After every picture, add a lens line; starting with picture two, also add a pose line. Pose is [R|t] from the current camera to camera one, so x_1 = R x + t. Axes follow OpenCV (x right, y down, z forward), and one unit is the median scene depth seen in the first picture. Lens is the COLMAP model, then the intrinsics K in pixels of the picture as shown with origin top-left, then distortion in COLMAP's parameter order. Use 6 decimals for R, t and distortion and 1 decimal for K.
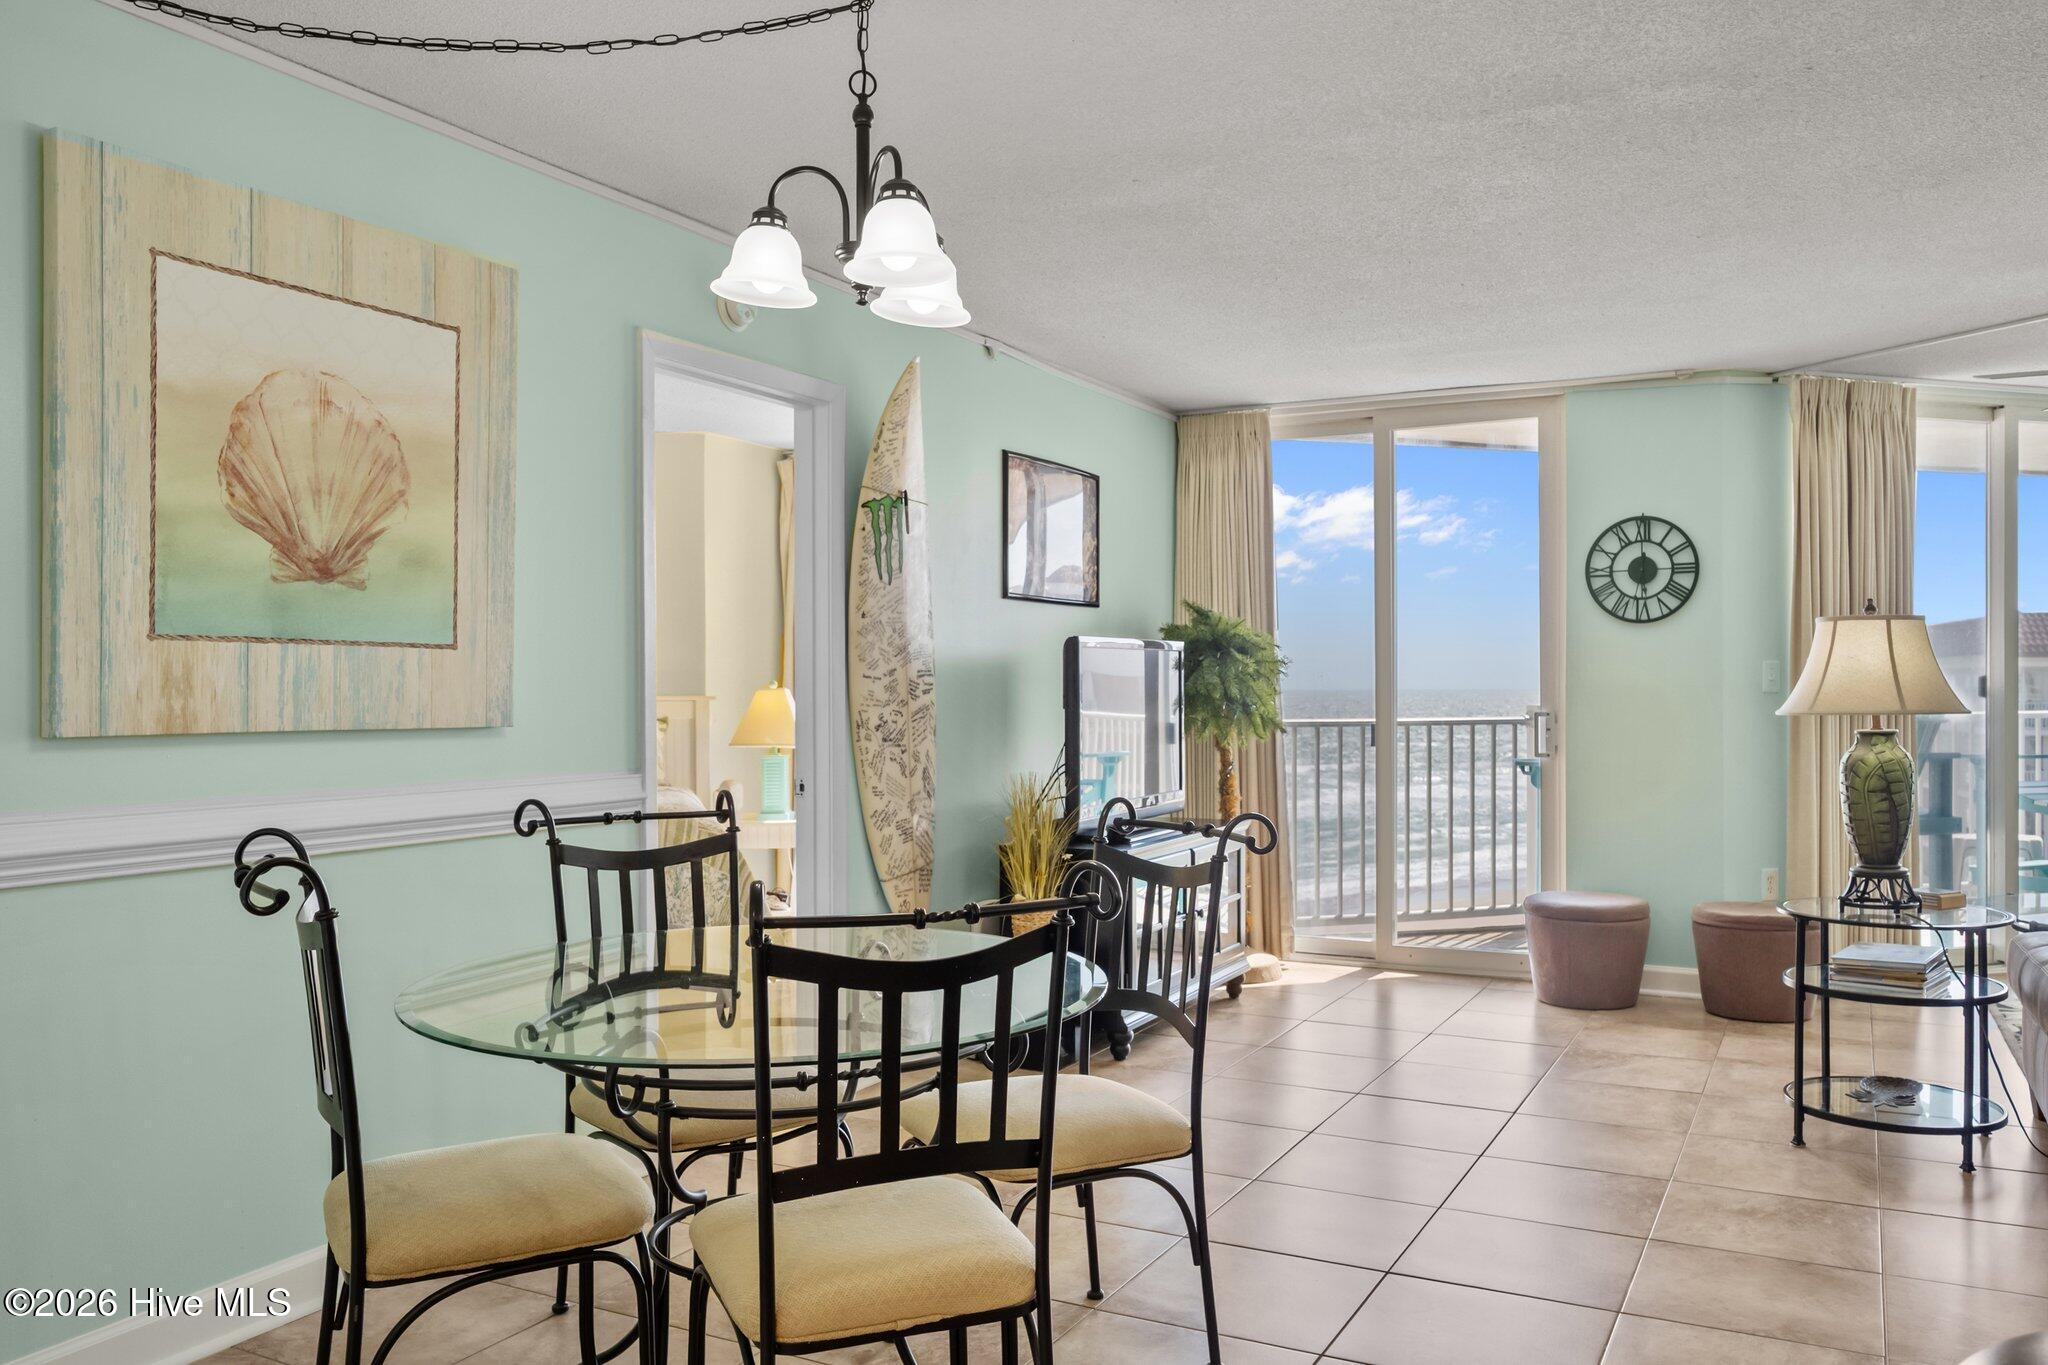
lens RADIAL K [[1573.2, 0, 1015.9], [0, 1573.2, 695.8], [0, 0, 1]] dist [-0.001101, 0.002093]
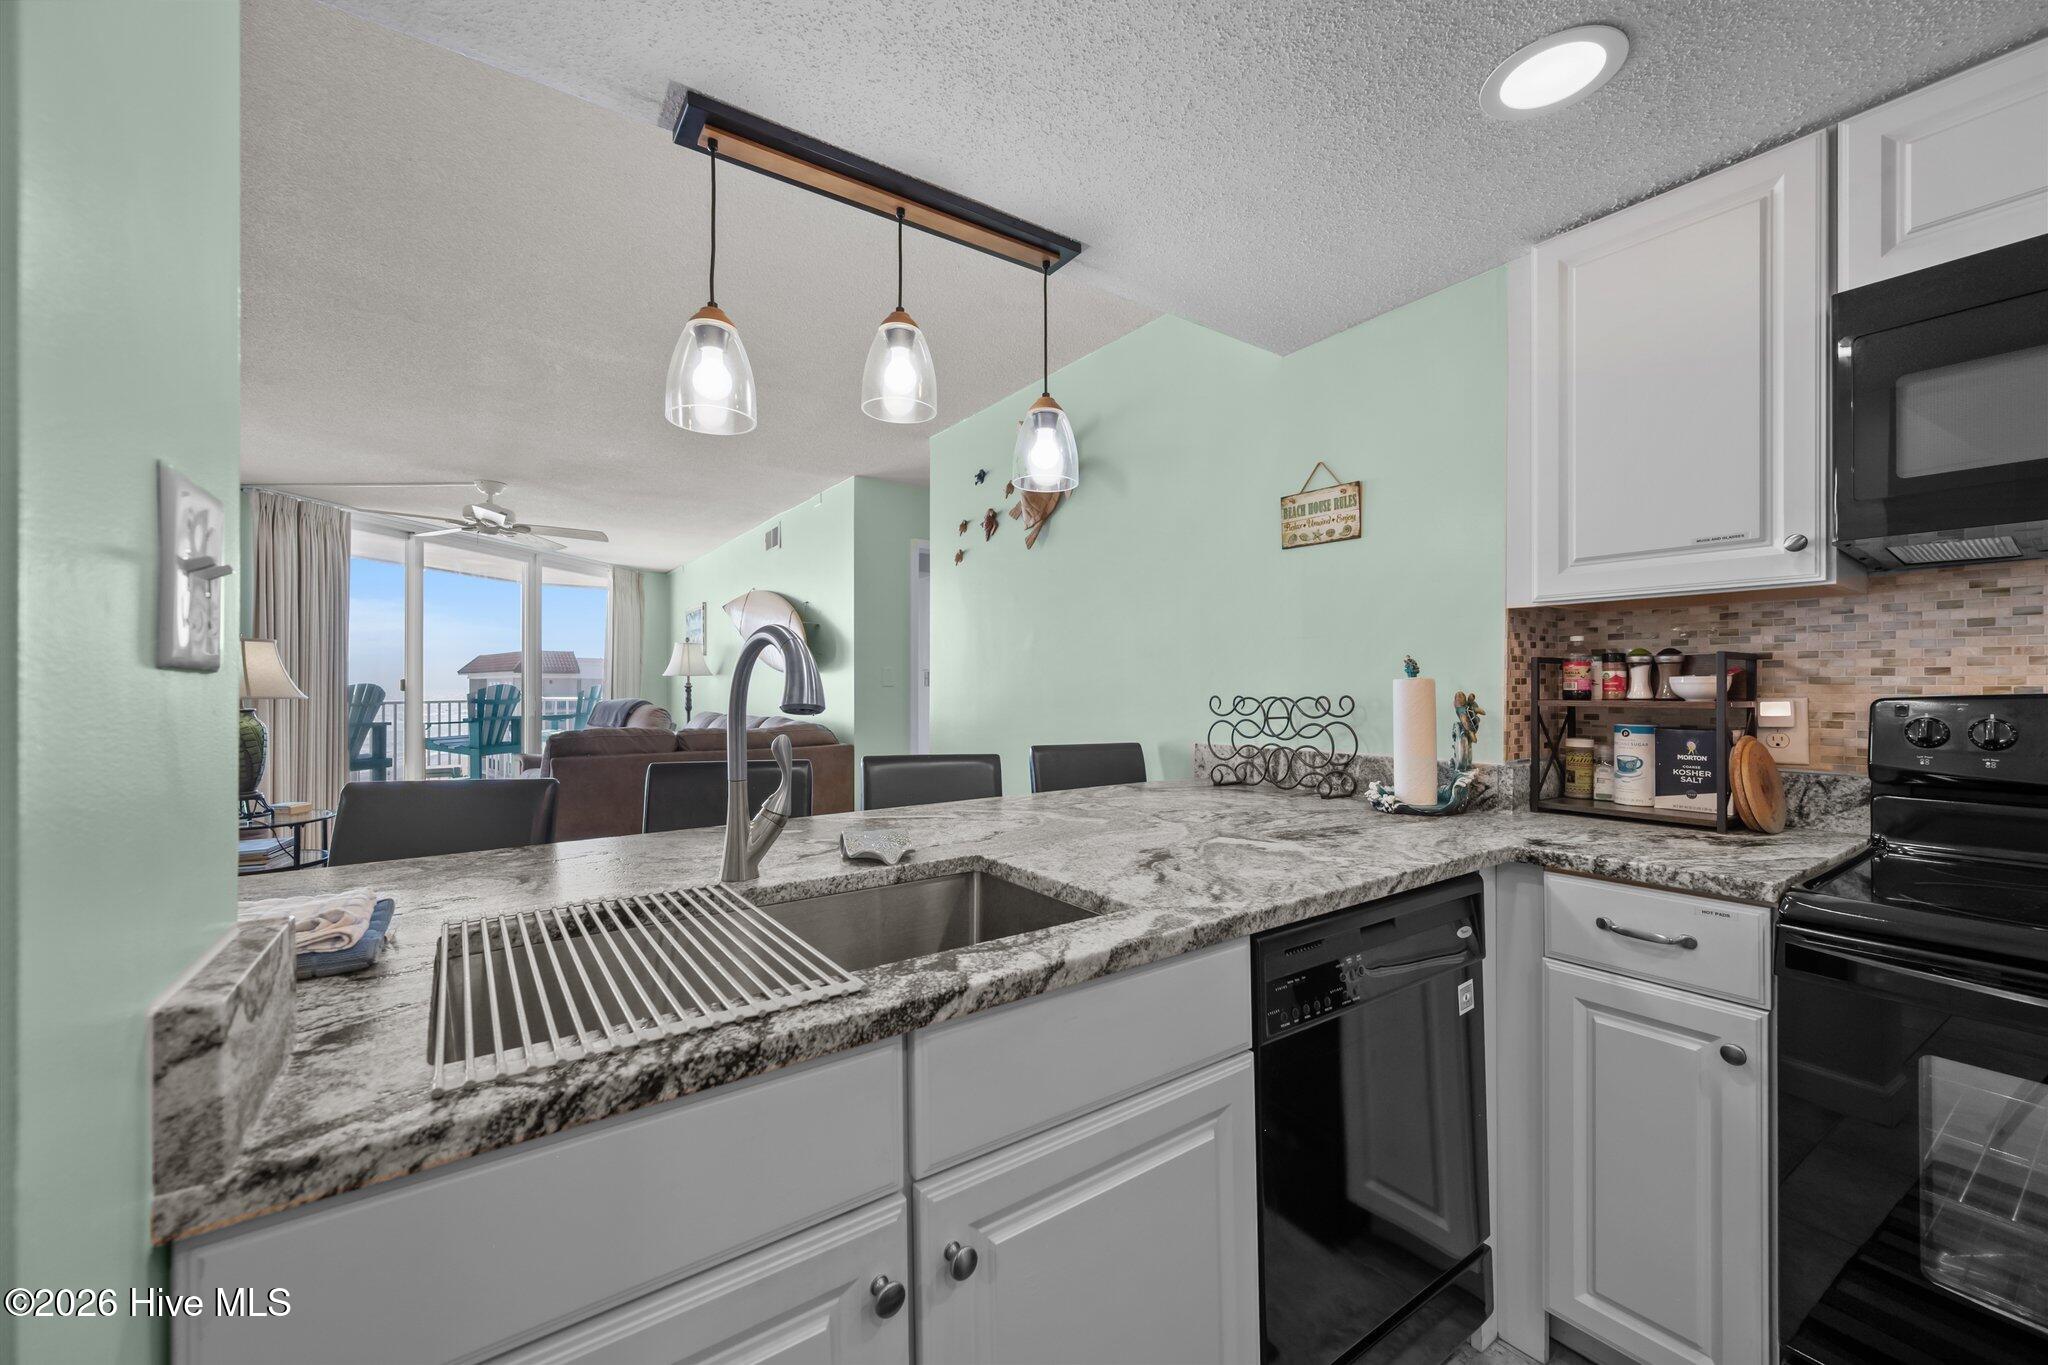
lens RADIAL K [[810.8, 0, 1030.5], [0, 810.8, 683.7], [0, 0, 1]] dist [0.001103, -0.000244]
pose [[0.446005, 0.007441, 0.895000, 0.137847], [0.003044, 0.999947, -0.009831, 0.005386], [-0.895026, 0.007109, 0.445958, -0.087293]]
